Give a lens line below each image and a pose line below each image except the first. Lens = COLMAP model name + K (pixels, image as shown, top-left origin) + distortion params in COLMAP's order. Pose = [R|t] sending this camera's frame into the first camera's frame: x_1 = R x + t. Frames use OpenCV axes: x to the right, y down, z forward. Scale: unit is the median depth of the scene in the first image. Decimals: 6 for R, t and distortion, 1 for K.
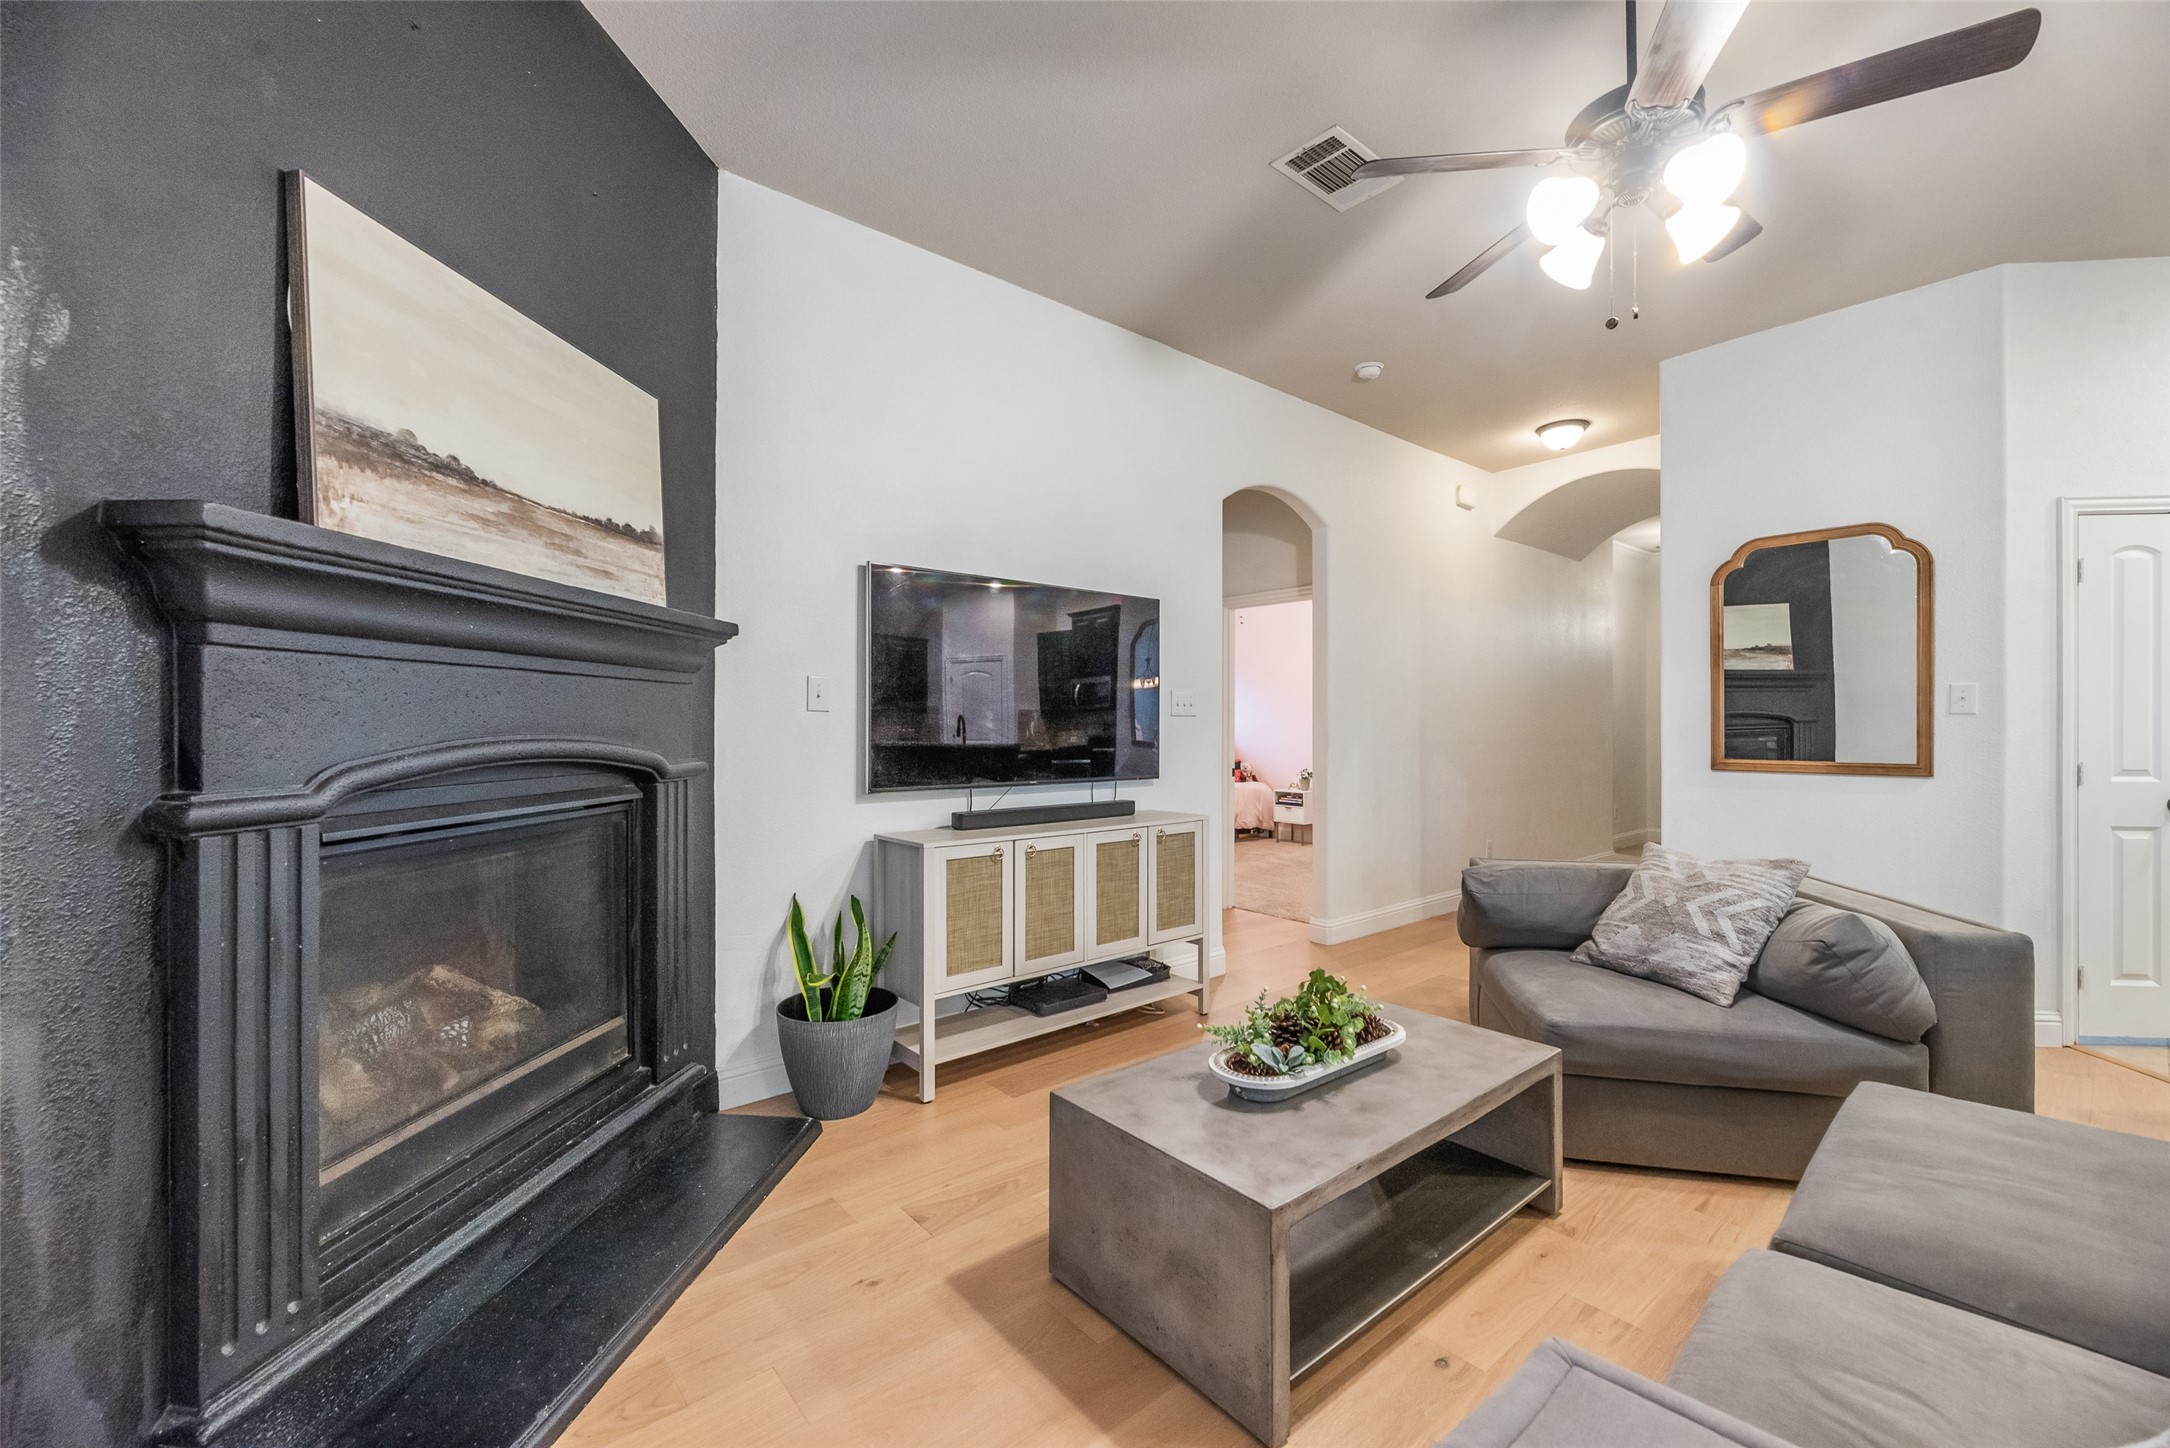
lens RADIAL K [[876.5, 0, 1088.3], [0, 876.5, 726.5], [0, 0, 1]] dist [0.000852, -0.000889]
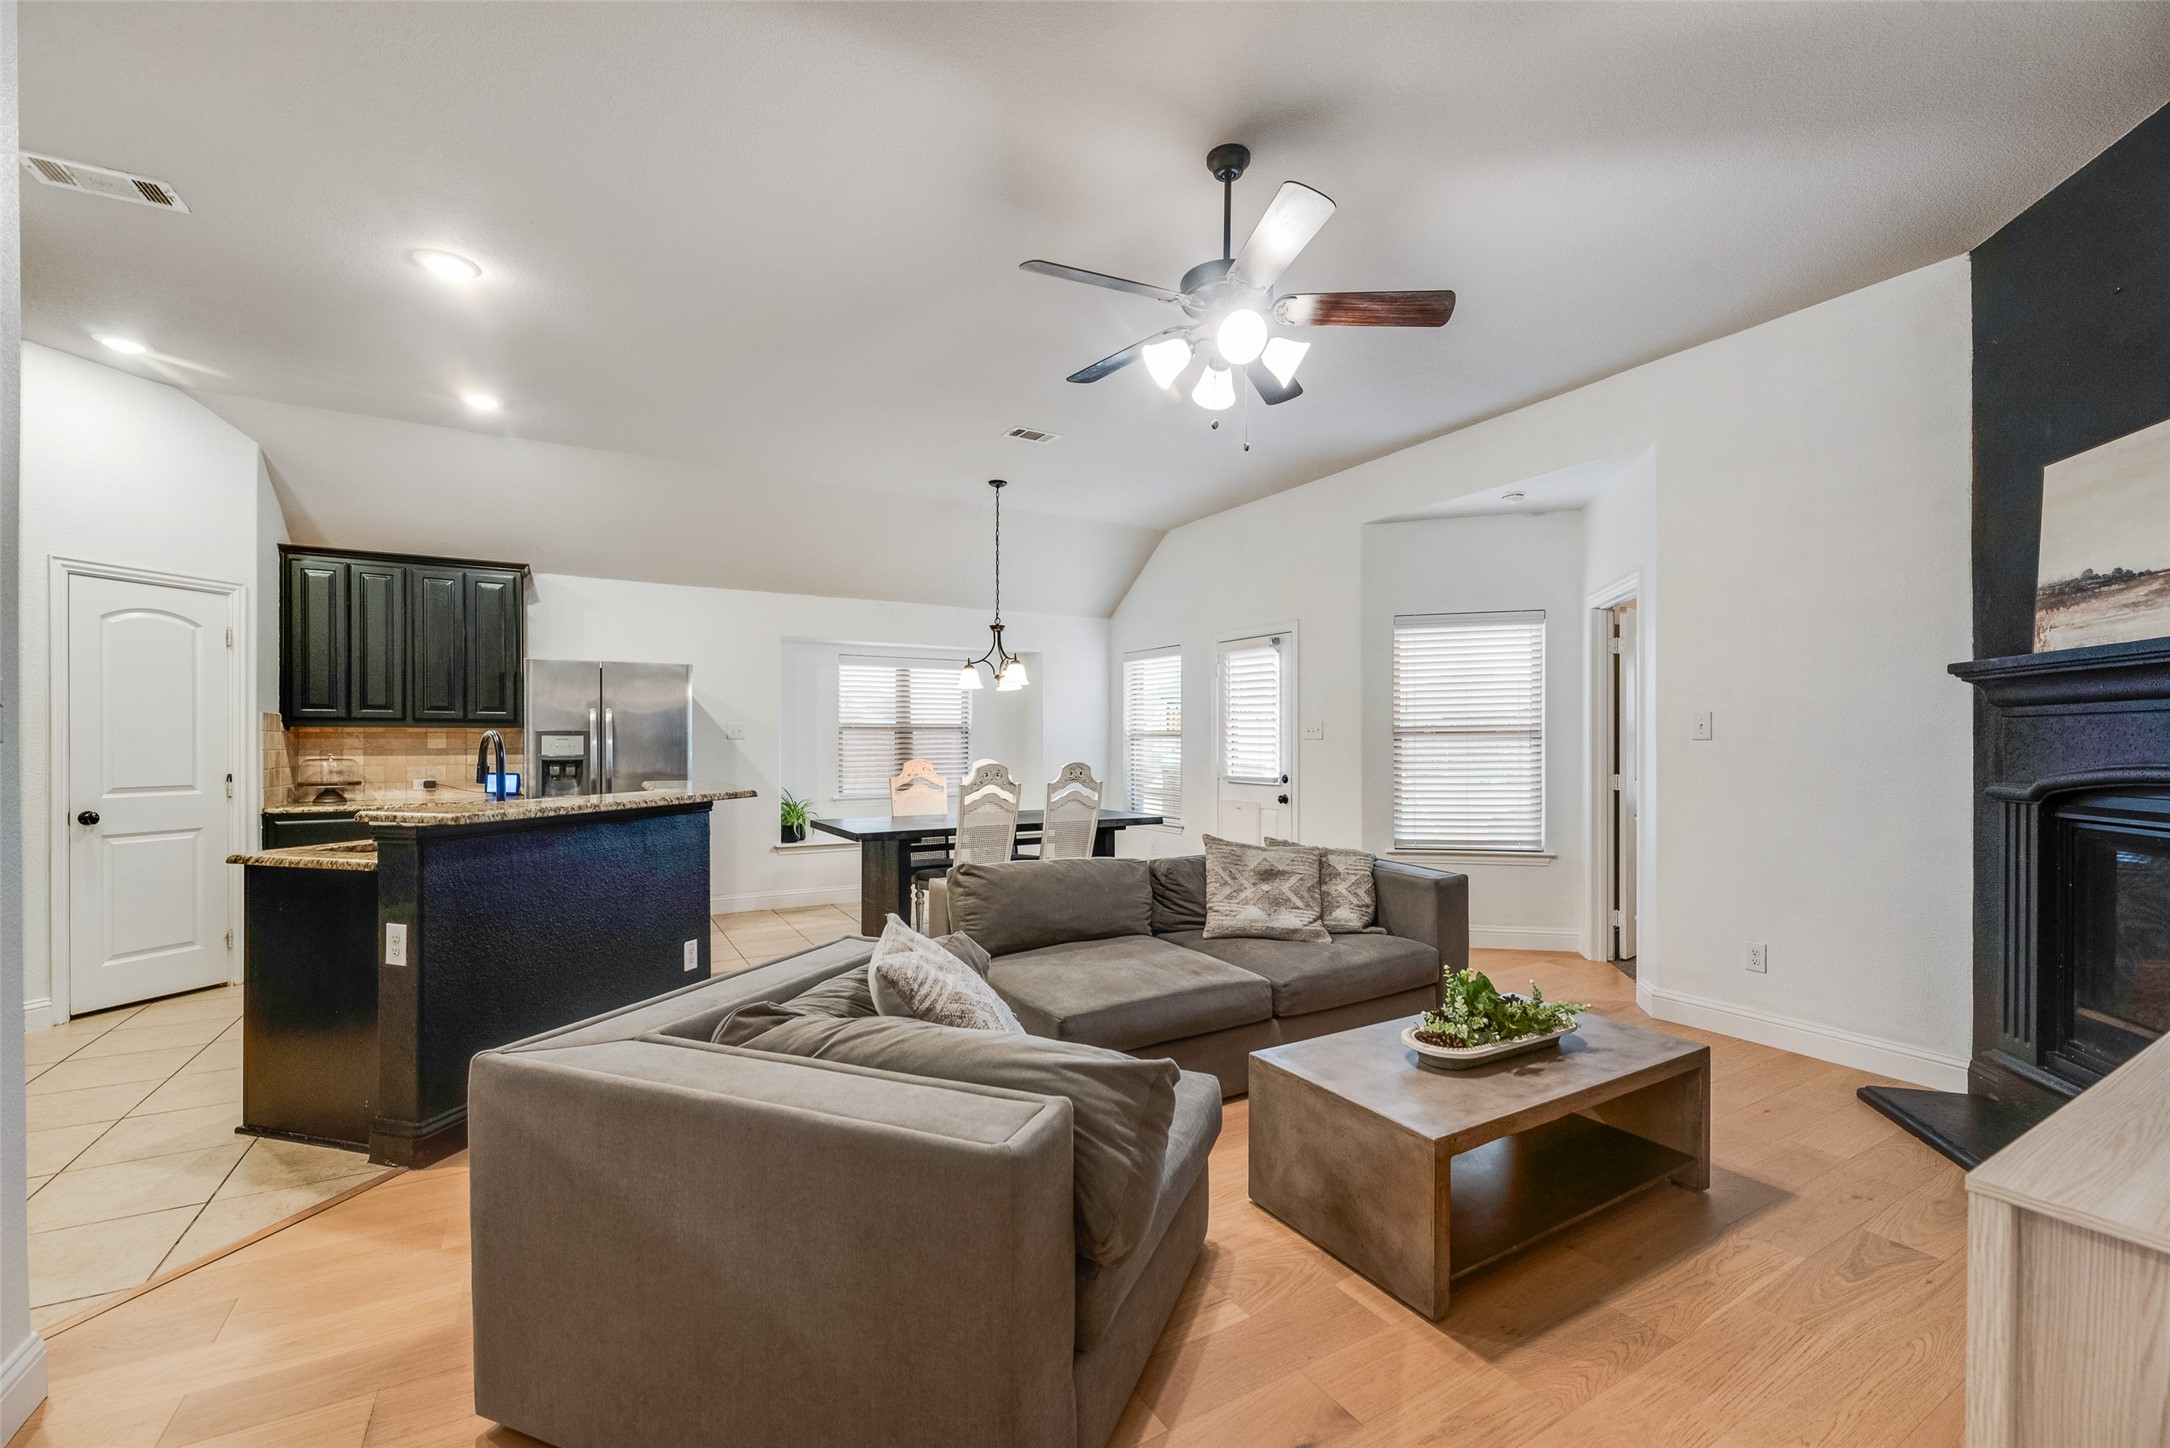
lens RADIAL K [[882.8, 0, 1082.7], [0, 882.8, 745.0], [0, 0, 1]] dist [-0.000651, 0.000255]
pose [[-0.986170, 0.000774, 0.165732, 0.521538], [0.001689, 0.999984, 0.005379, -0.020381], [-0.165726, 0.005584, -0.986156, 1.971623]]
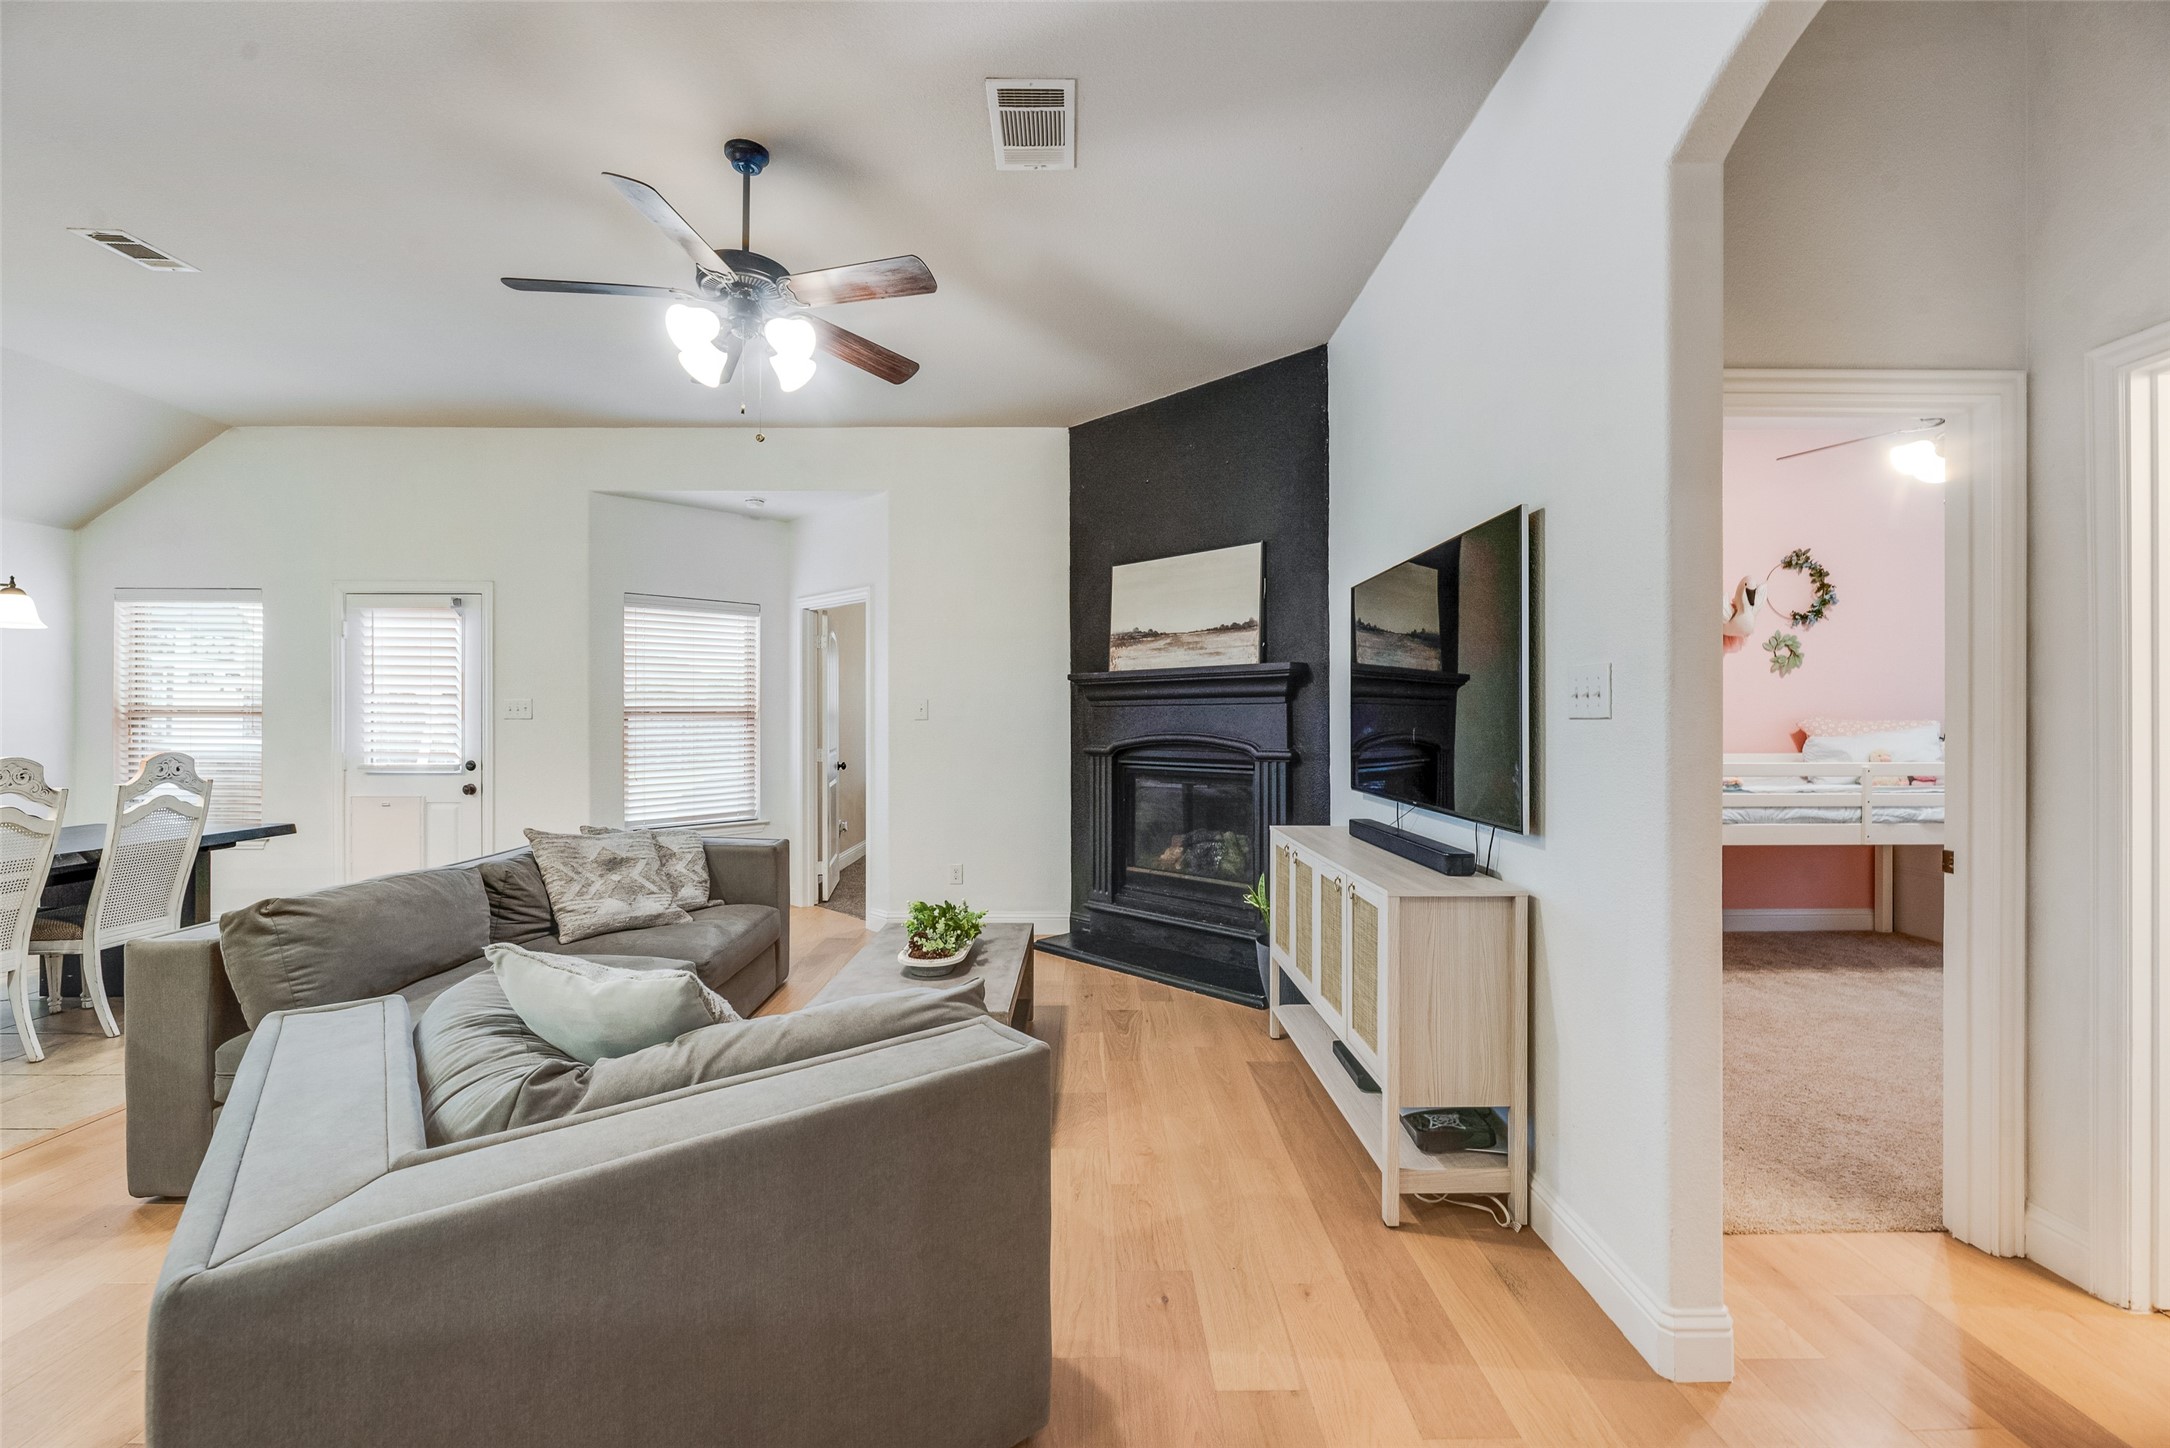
lens RADIAL K [[917.8, 0, 1099.6], [0, 917.8, 716.5], [0, 0, 1]] dist [-0.001996, -0.000347]
pose [[-0.629859, -0.002535, -0.776706, 1.155329], [0.000078, 0.999994, -0.003327, -0.019857], [0.776710, -0.002156, -0.629855, 1.940927]]
